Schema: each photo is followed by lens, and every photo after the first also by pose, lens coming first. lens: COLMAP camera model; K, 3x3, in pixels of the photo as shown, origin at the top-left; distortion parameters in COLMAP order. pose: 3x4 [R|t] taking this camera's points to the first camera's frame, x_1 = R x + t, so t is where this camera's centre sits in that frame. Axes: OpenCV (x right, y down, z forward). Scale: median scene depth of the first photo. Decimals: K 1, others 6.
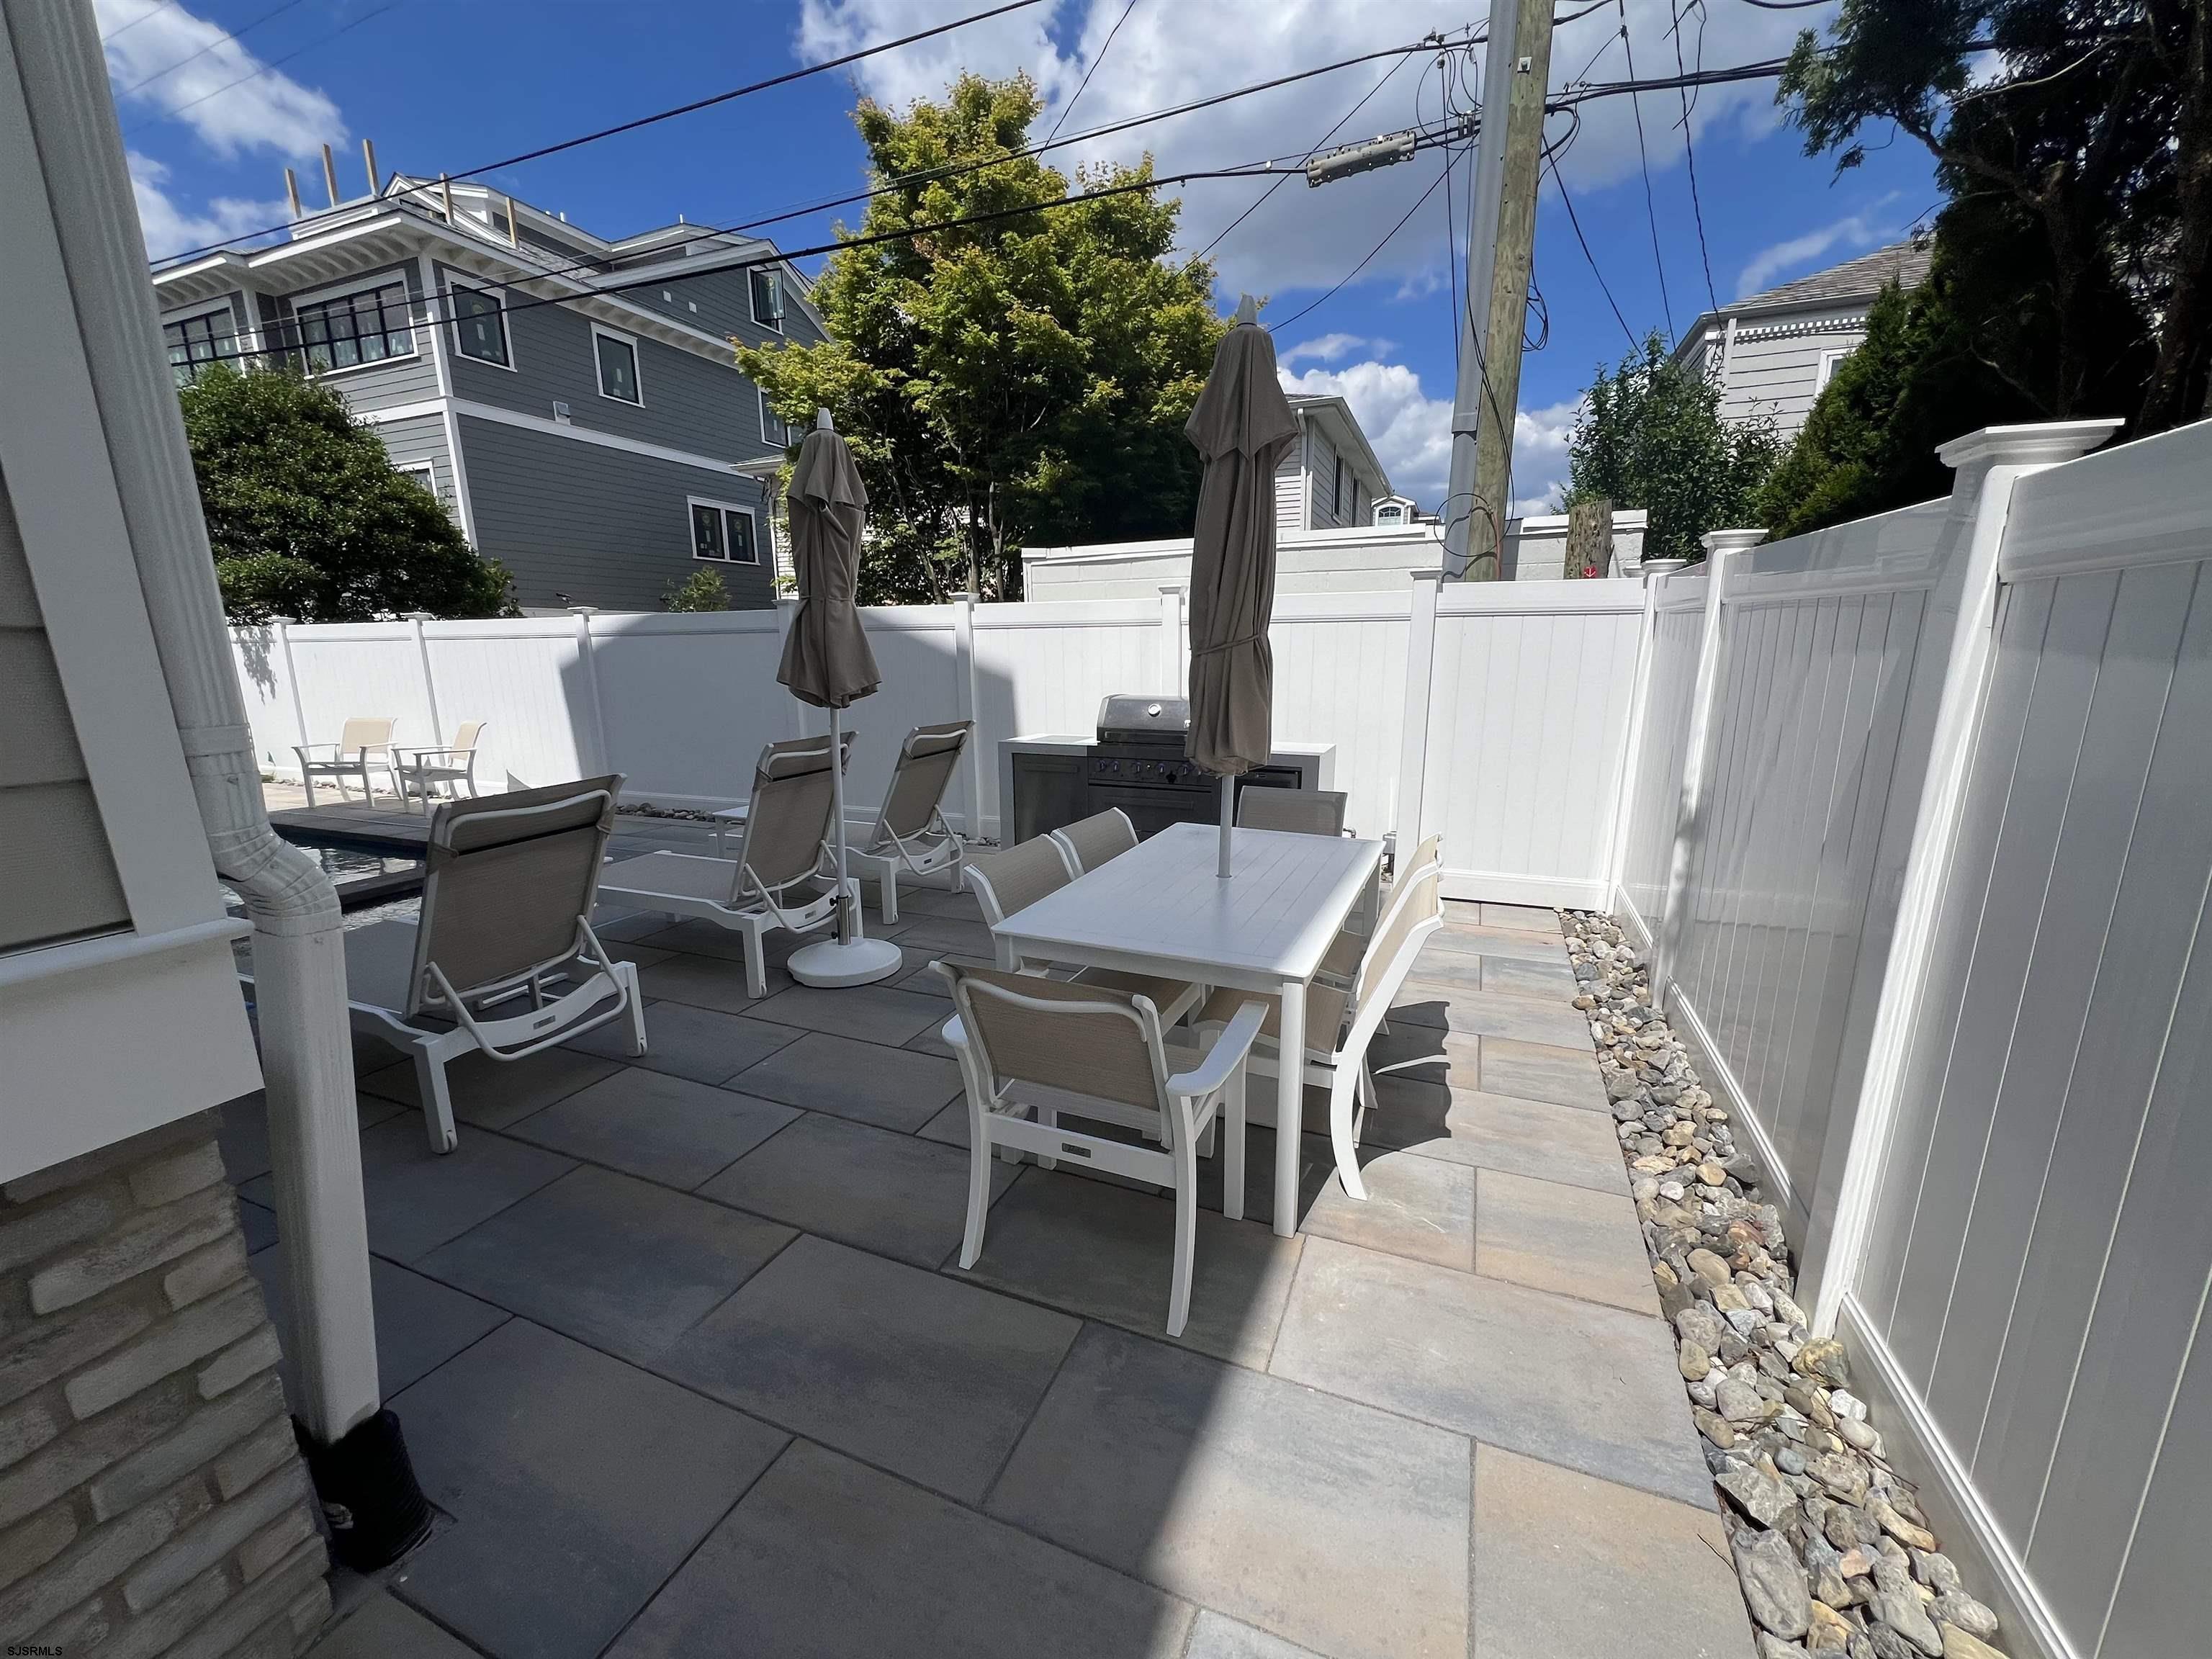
lens RADIAL K [[885.5, 0, 1113.4], [0, 885.5, 838.8], [0, 0, 1]] dist [0.000921, 0.000203]
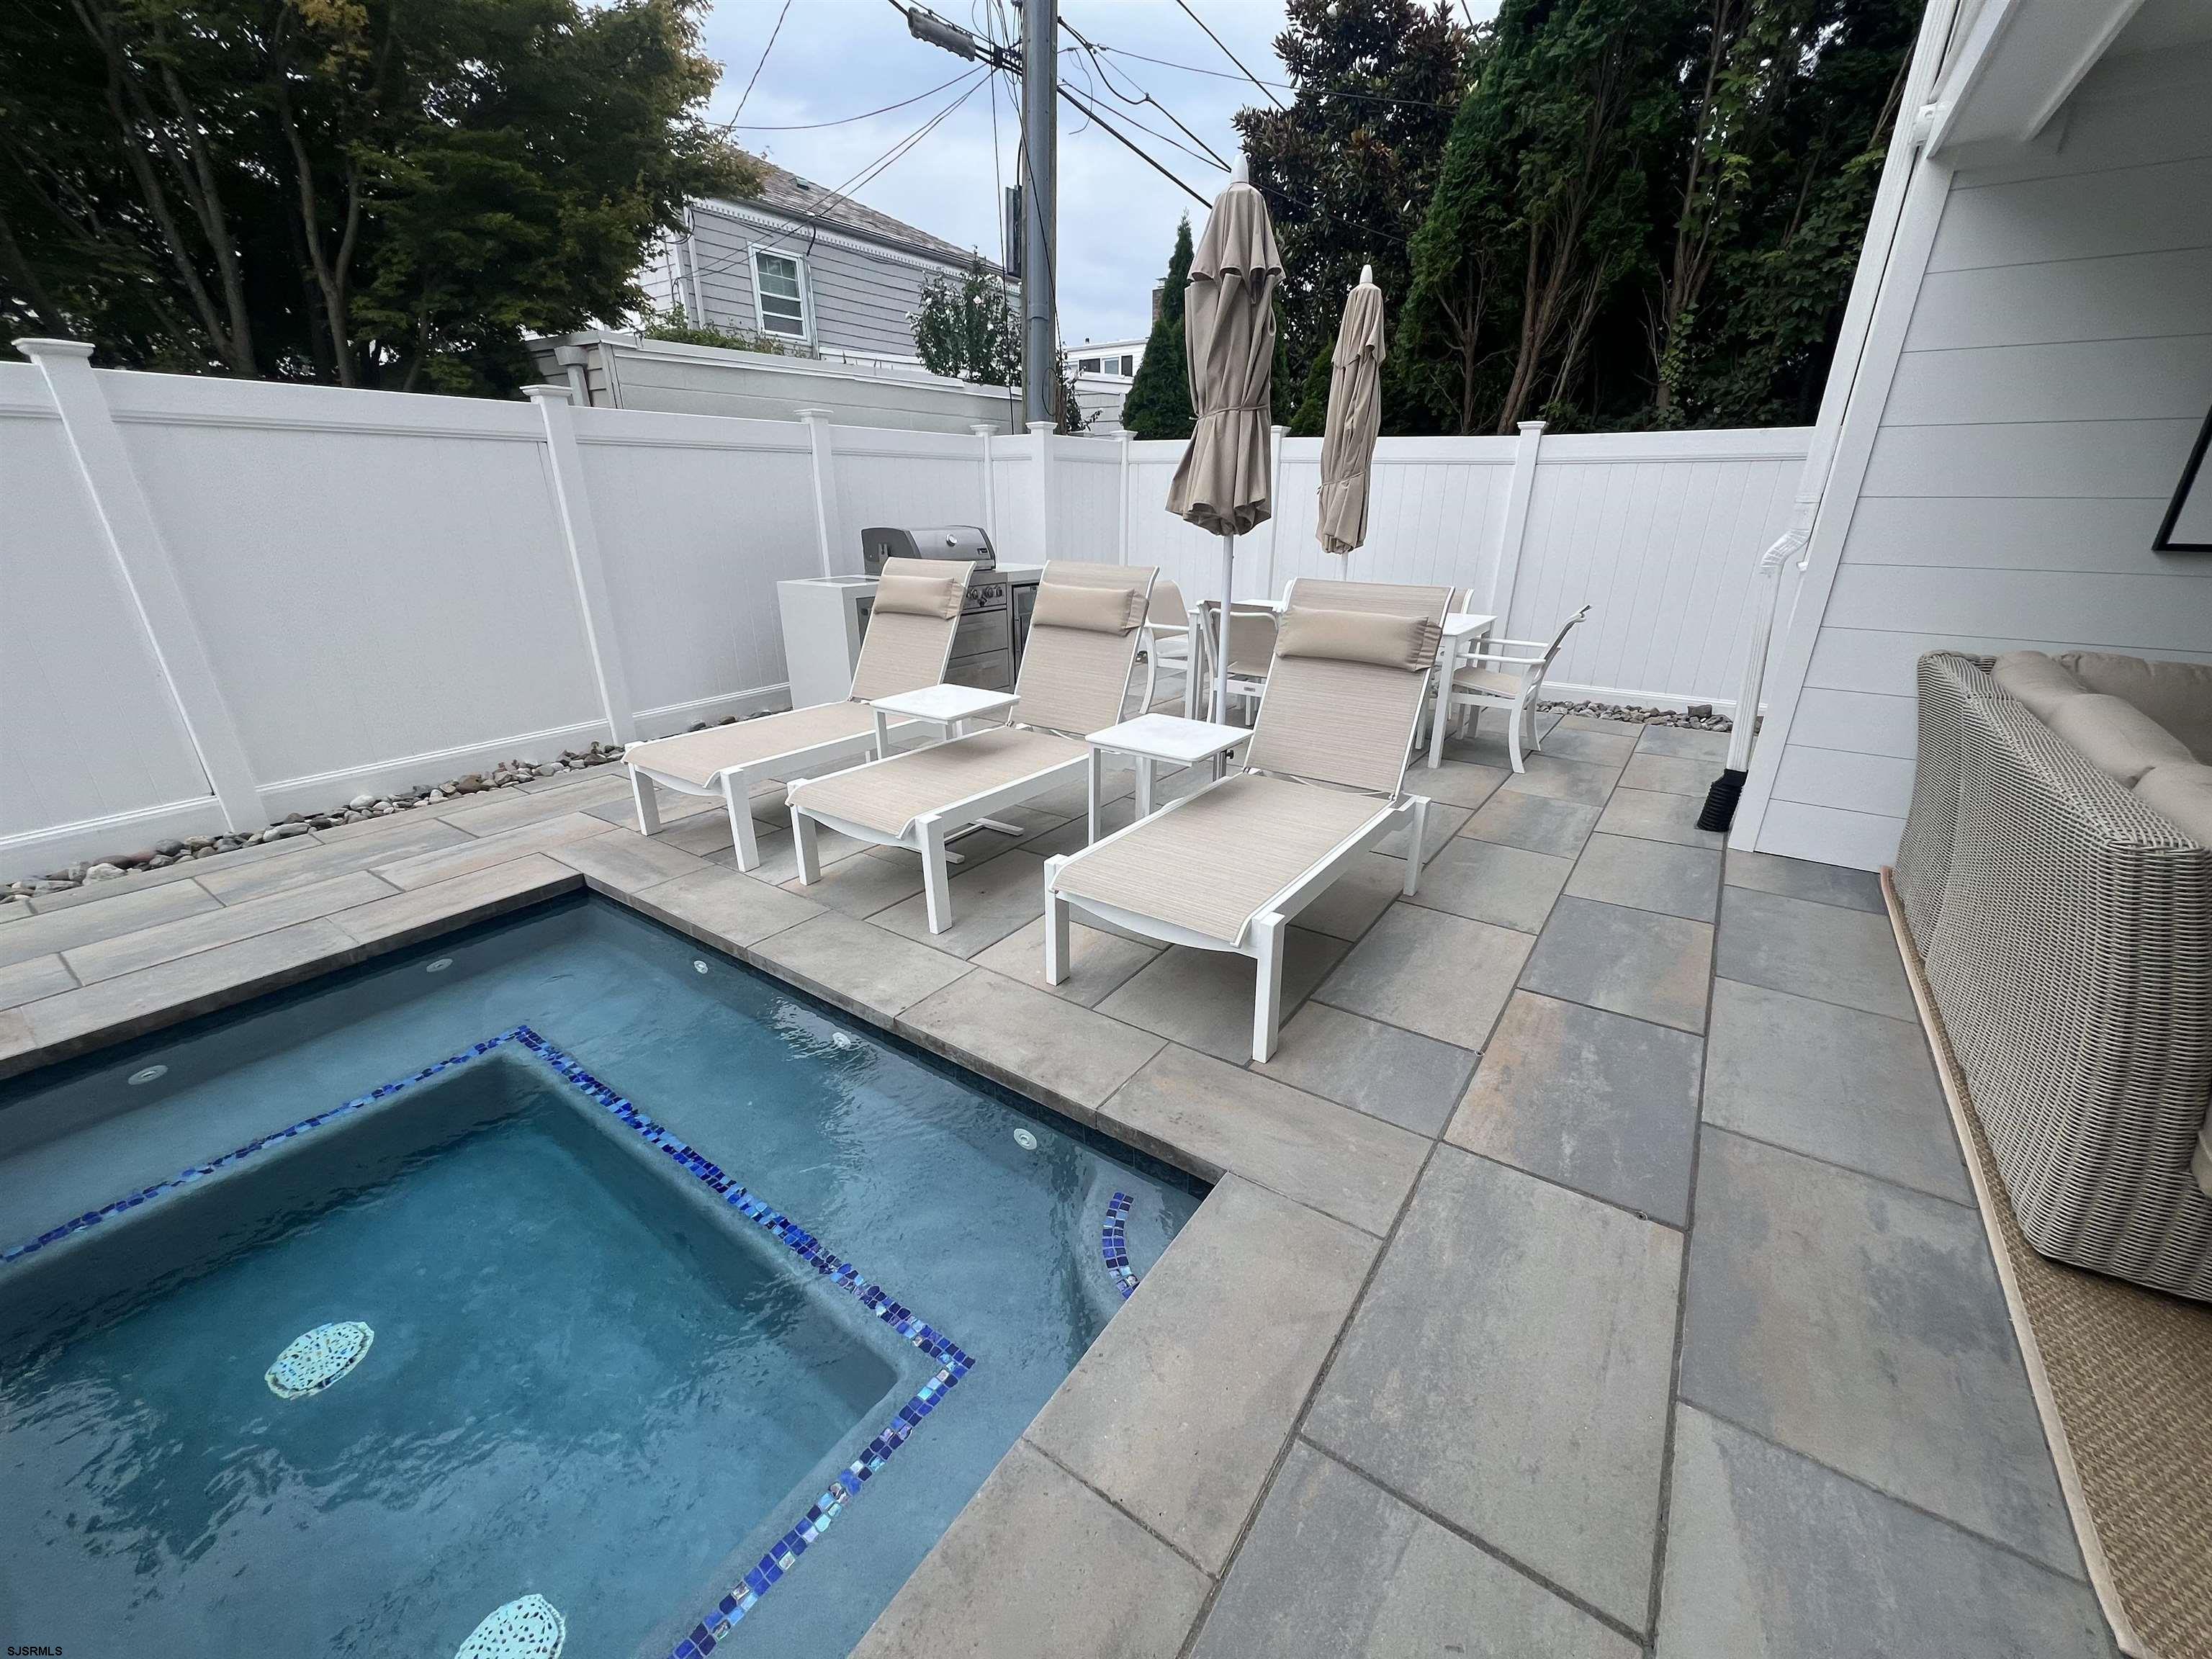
lens RADIAL K [[875.7, 0, 1111.0], [0, 875.7, 841.9], [0, 0, 1]] dist [0.000477, -0.000114]
pose [[0.215342, -0.358729, 0.908263, -2.568890], [0.208252, 0.925558, 0.316185, -0.255227], [-0.954075, 0.121060, 0.274017, 1.445170]]
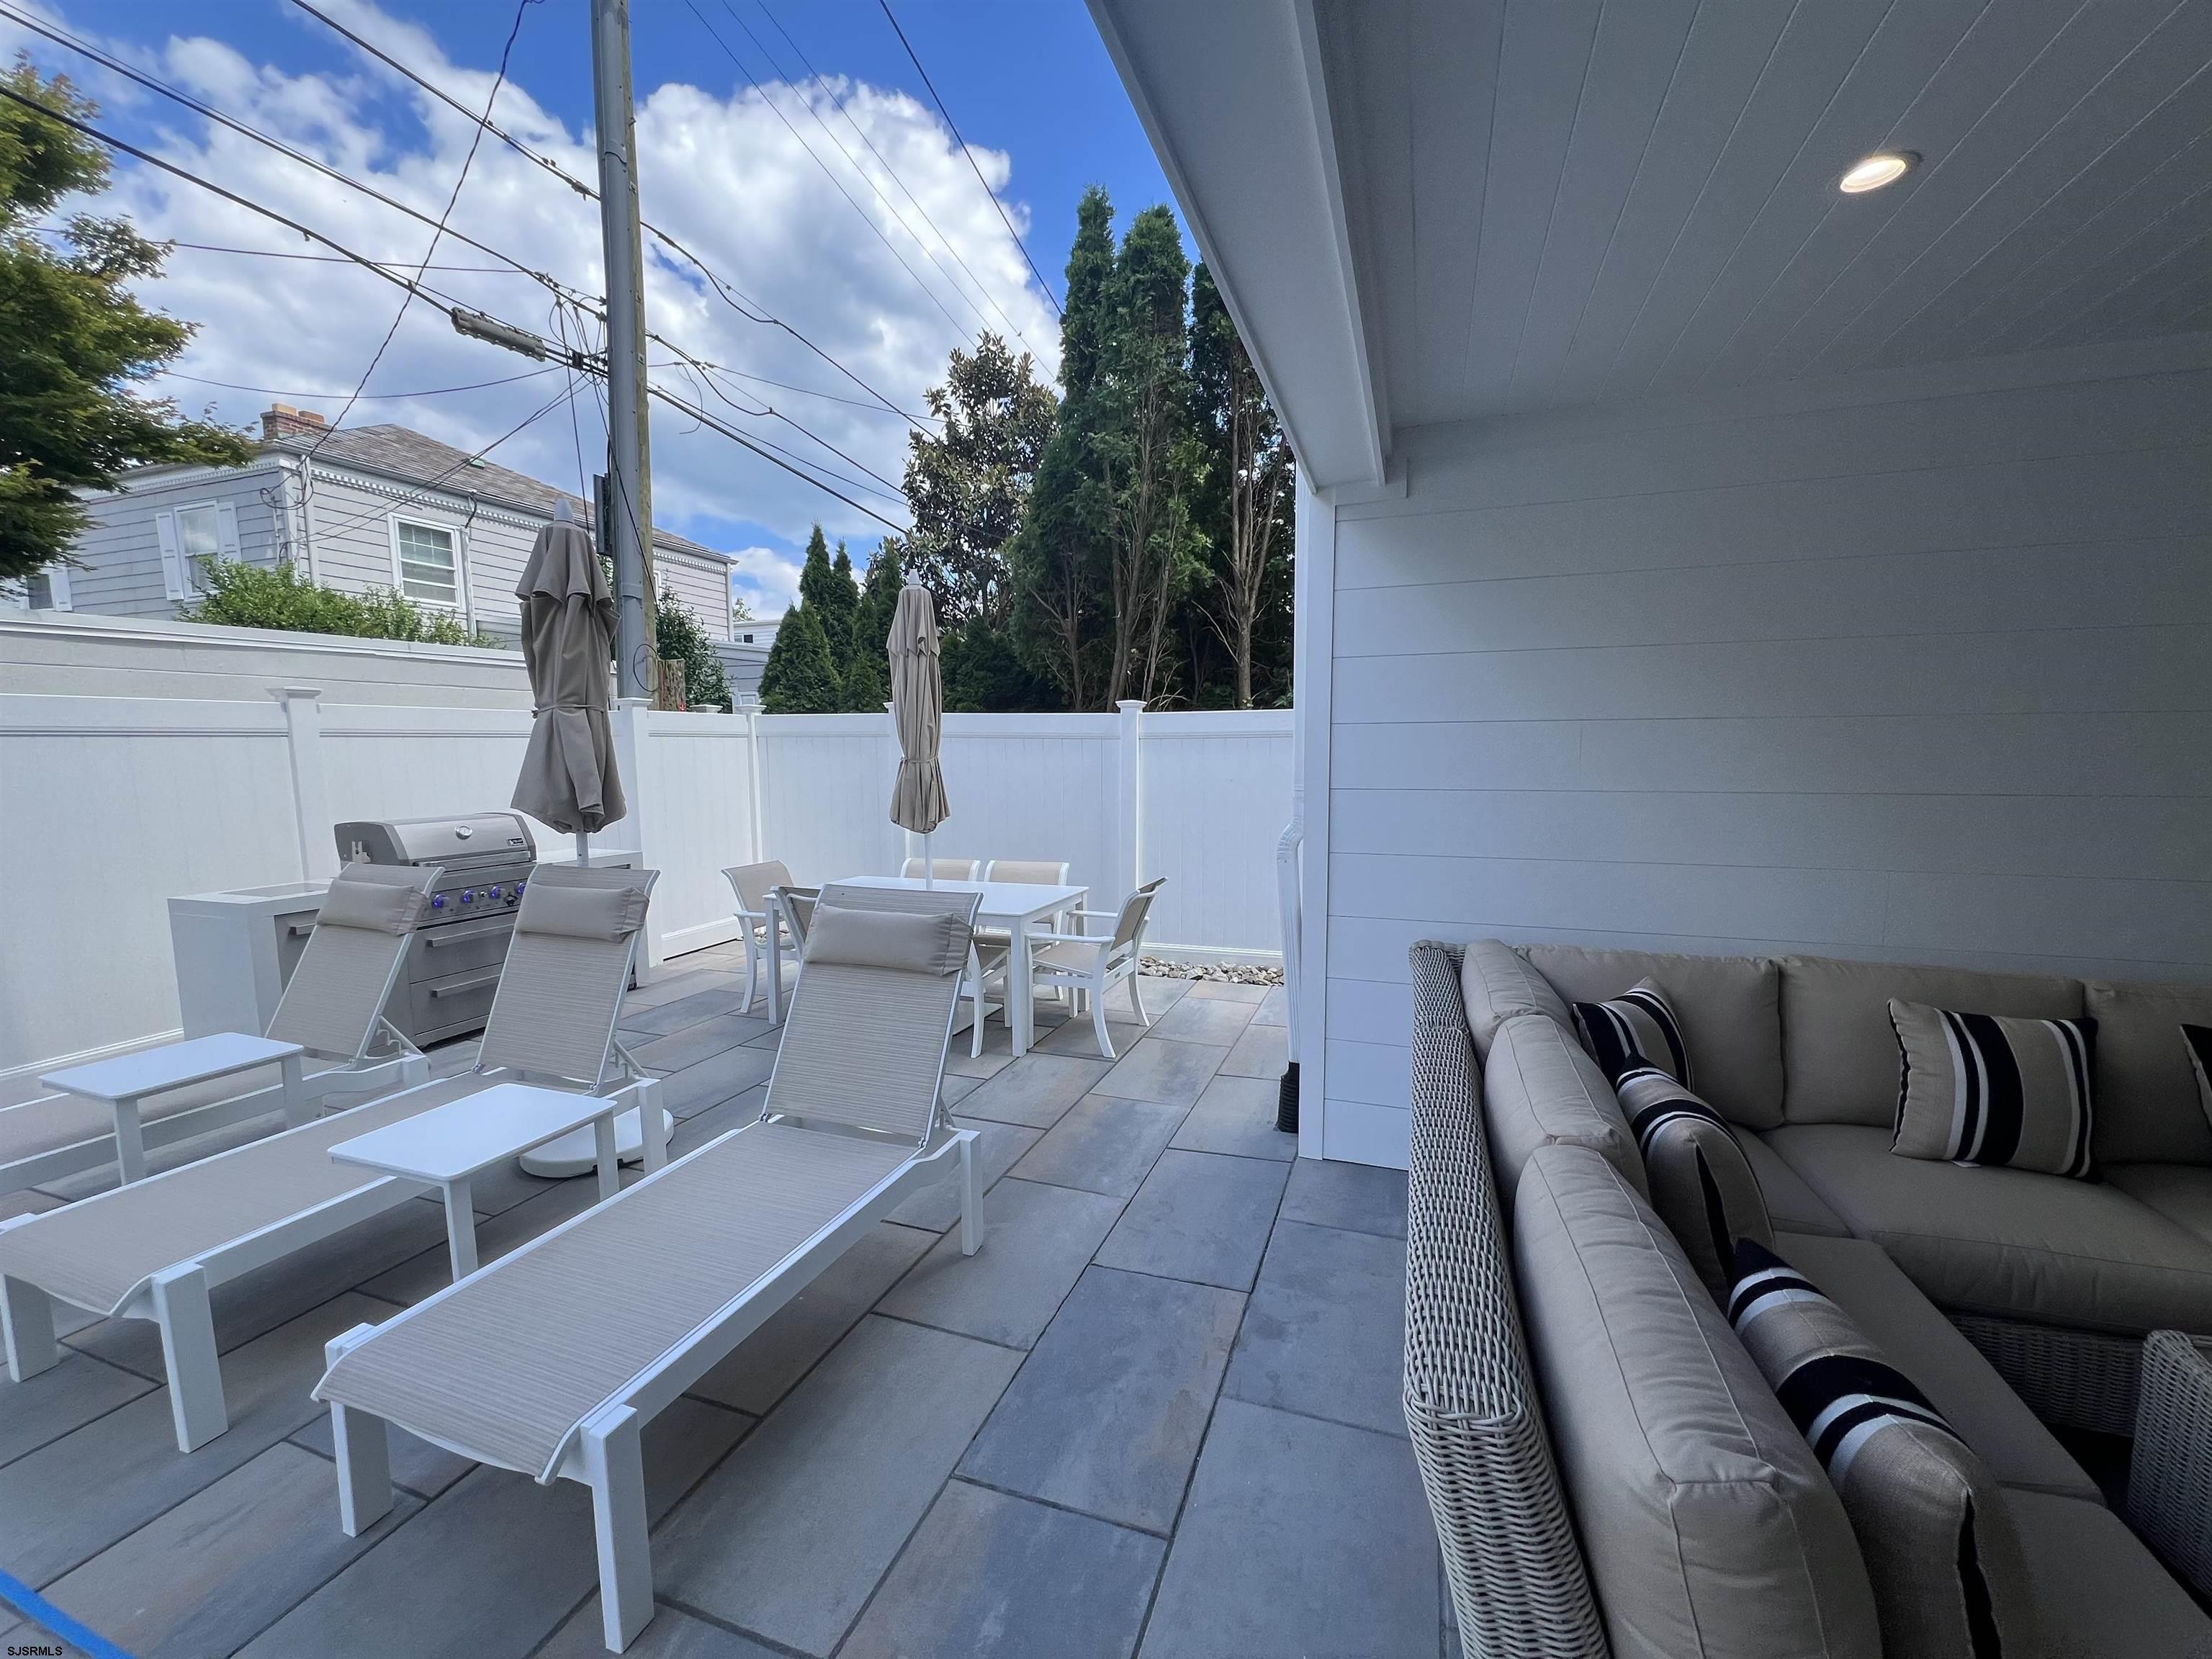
lens RADIAL K [[885.5, 0, 1113.4], [0, 885.5, 838.8], [0, 0, 1]] dist [0.000921, 0.000203]
pose [[-0.049349, -0.102030, 0.993557, -2.208595], [0.225273, 0.967999, 0.110594, -0.225830], [-0.973045, 0.229279, -0.024786, 0.982077]]
